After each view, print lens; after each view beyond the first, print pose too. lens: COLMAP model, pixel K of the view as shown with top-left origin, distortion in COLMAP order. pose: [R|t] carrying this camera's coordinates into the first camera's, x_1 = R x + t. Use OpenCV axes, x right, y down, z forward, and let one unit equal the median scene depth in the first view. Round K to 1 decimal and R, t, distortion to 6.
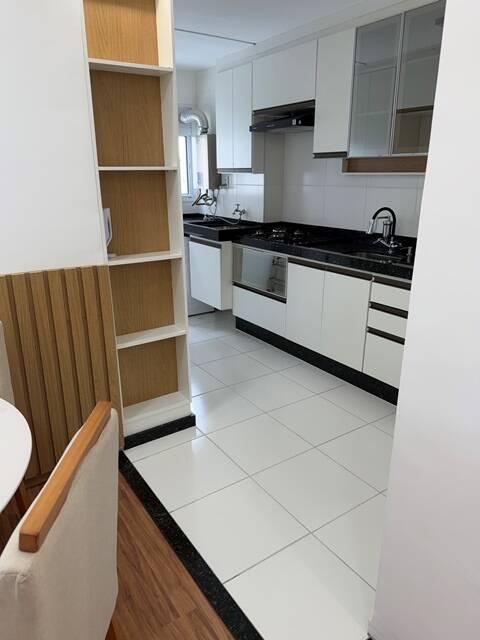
lens RADIAL K [[449.3, 0, 240.0], [0, 449.3, 320.0], [0, 0, 1]] dist [0.095606, -0.149264]
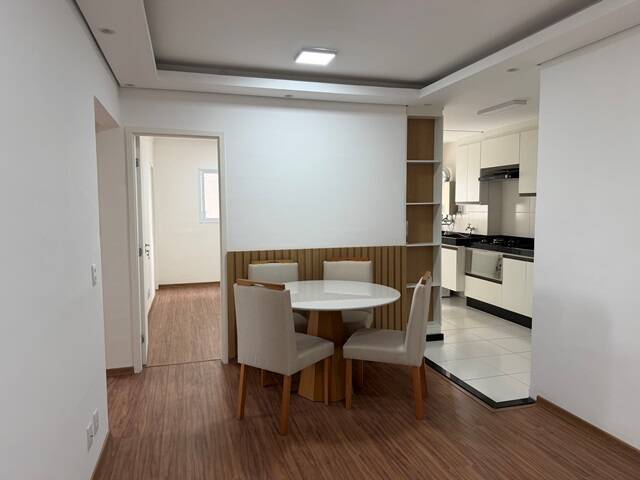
lens RADIAL K [[449.3, 0, 320.0], [0, 449.3, 240.0], [0, 0, 1]] dist [0.095606, -0.149264]
pose [[0.950537, 0.020567, -0.309930, -0.009719], [-0.092021, 0.971658, -0.217744, 0.200773], [0.296668, 0.235493, 0.925490, -0.629514]]
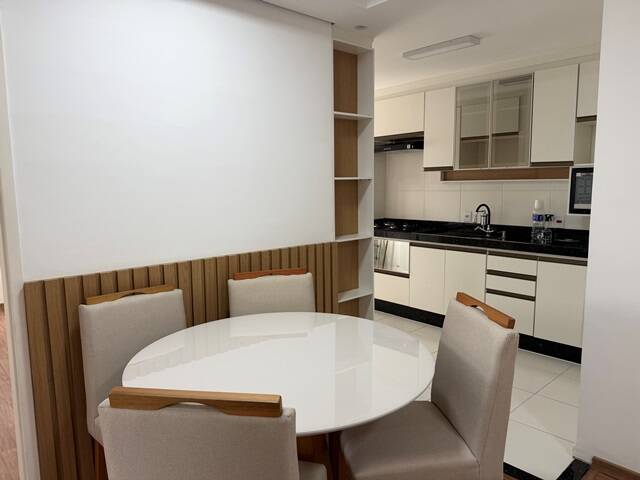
lens RADIAL K [[449.3, 0, 320.0], [0, 449.3, 240.0], [0, 0, 1]] dist [0.095606, -0.149264]
pose [[0.989634, -0.025856, 0.141266, -0.305110], [0.052266, 0.981047, -0.186585, 0.076570], [-0.133764, 0.192035, 0.972229, -0.216595]]
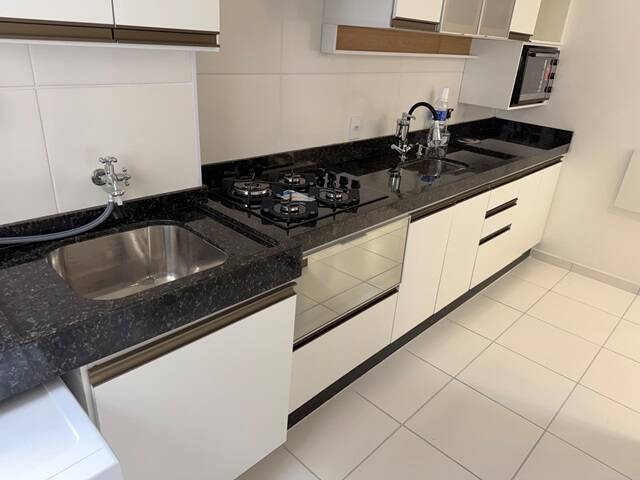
lens RADIAL K [[465.9, 0, 320.0], [0, 465.9, 240.0], [0, 0, 1]] dist [0.079601, -0.091722]
pose [[-0.206552, -0.409280, 0.888722, -0.352768], [0.234193, 0.861226, 0.451047, -0.359804], [-0.949995, 0.301297, -0.082038, 1.049363]]
